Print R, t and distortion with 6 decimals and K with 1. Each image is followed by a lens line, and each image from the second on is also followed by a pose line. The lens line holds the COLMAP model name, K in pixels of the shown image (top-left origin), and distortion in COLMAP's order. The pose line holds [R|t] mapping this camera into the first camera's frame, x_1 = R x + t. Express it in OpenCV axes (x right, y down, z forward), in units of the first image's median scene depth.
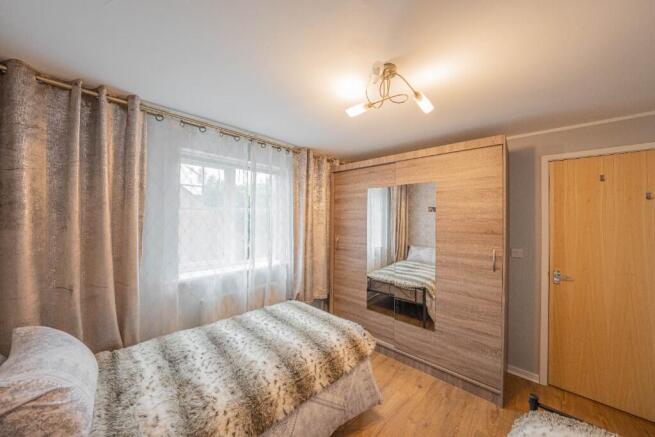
lens RADIAL K [[229.2, 0, 329.6], [0, 229.2, 216.8], [0, 0, 1]] dist [-0.000276, 0.000089]
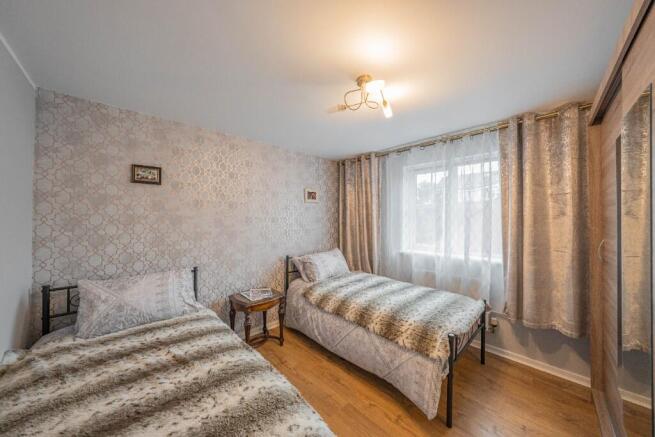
lens RADIAL K [[229.2, 0, 329.6], [0, 229.2, 216.8], [0, 0, 1]] dist [-0.000276, 0.000089]
pose [[-0.035669, -0.014340, -0.999261, 0.875418], [-0.007436, 0.999873, -0.014084, 0.063004], [0.999336, 0.006928, -0.035771, 0.514731]]
